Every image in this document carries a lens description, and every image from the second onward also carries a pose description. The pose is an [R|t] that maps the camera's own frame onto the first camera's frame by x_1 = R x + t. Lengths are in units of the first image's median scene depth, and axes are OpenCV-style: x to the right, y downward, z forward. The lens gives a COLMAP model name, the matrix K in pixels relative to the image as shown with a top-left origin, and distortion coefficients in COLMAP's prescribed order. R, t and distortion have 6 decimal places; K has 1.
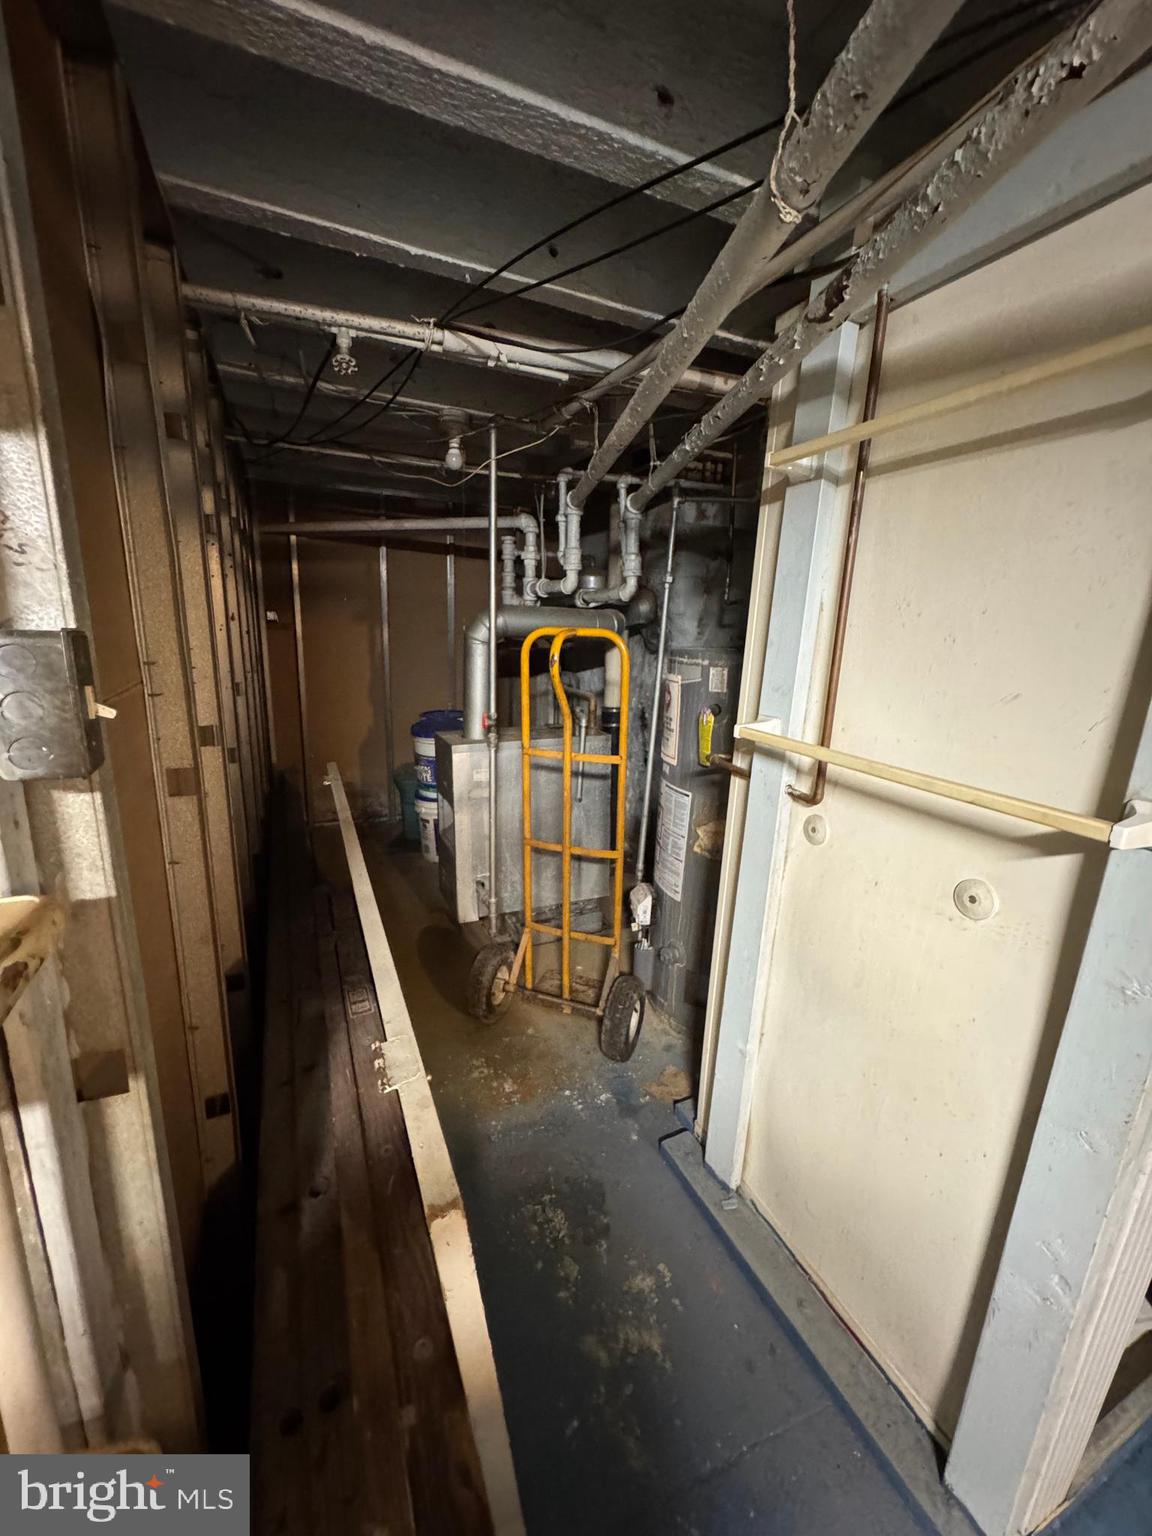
lens RADIAL K [[614.3, 0, 570.0], [0, 614.3, 772.8], [0, 0, 1]] dist [0.000099, 0.000452]
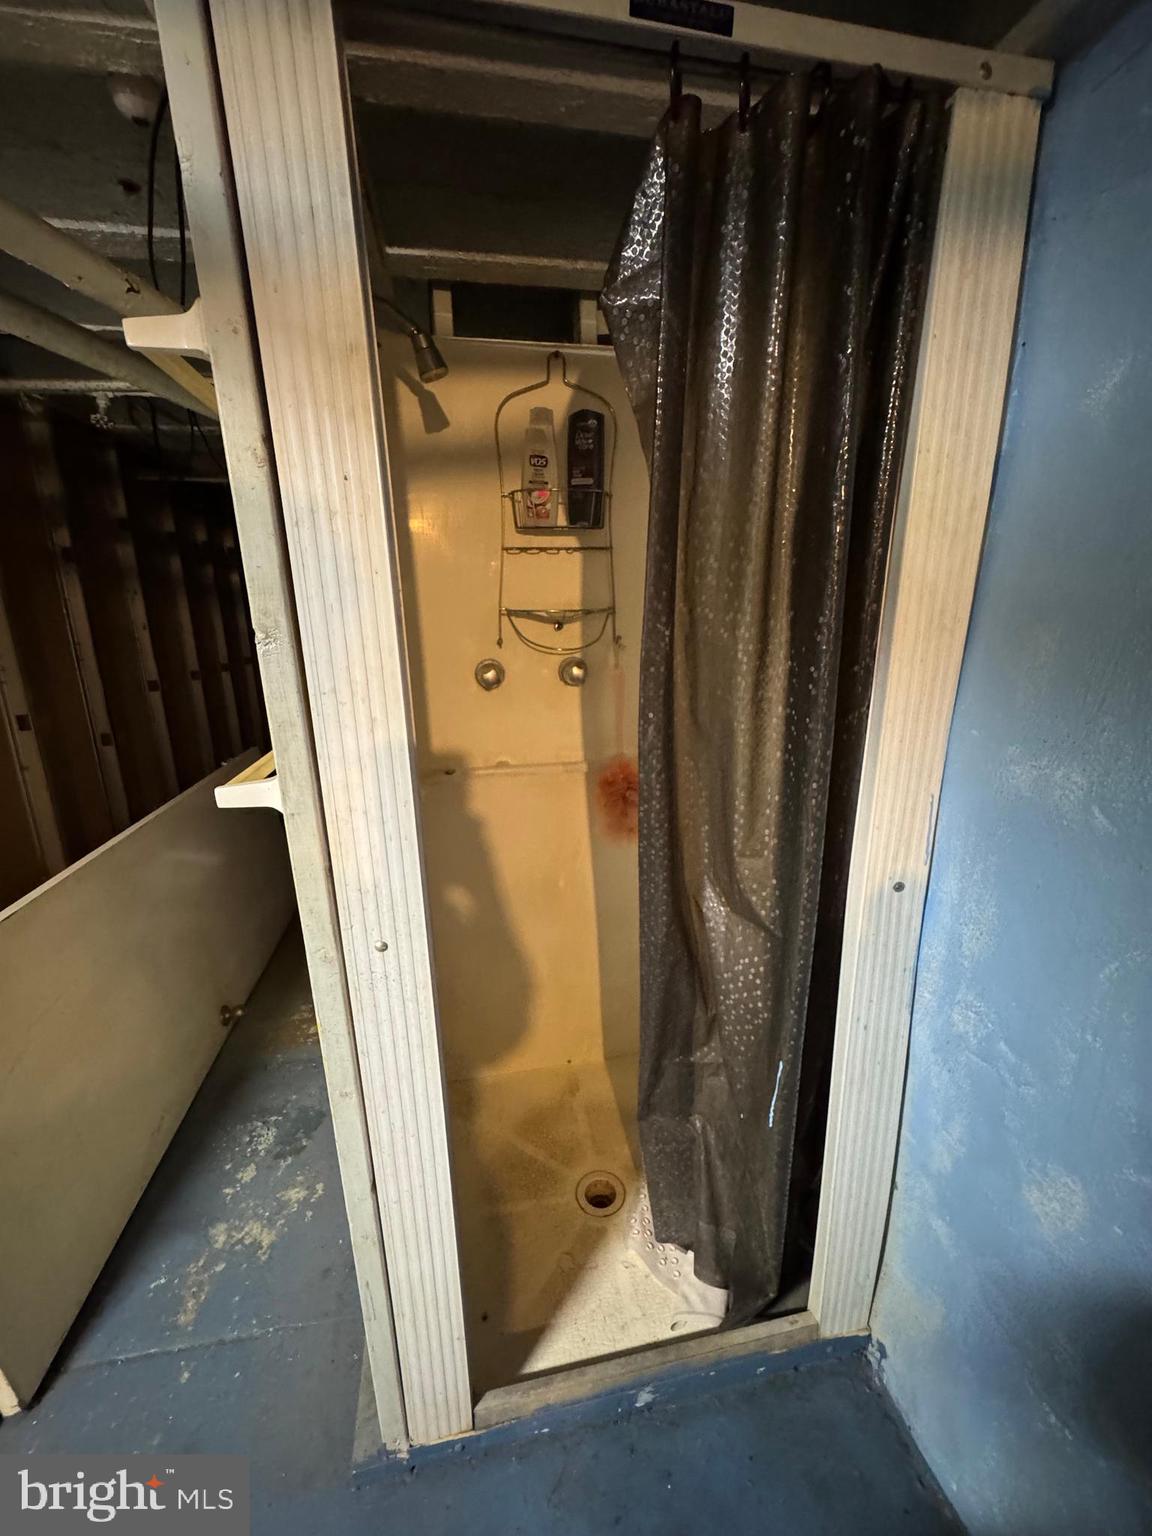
lens RADIAL K [[614.3, 0, 570.0], [0, 614.3, 772.8], [0, 0, 1]] dist [0.000099, 0.000452]
pose [[0.973159, 0.007976, -0.229994, 0.840258], [-0.005249, 0.999909, 0.012465, 0.021753], [0.230072, -0.010923, 0.973112, 0.006553]]
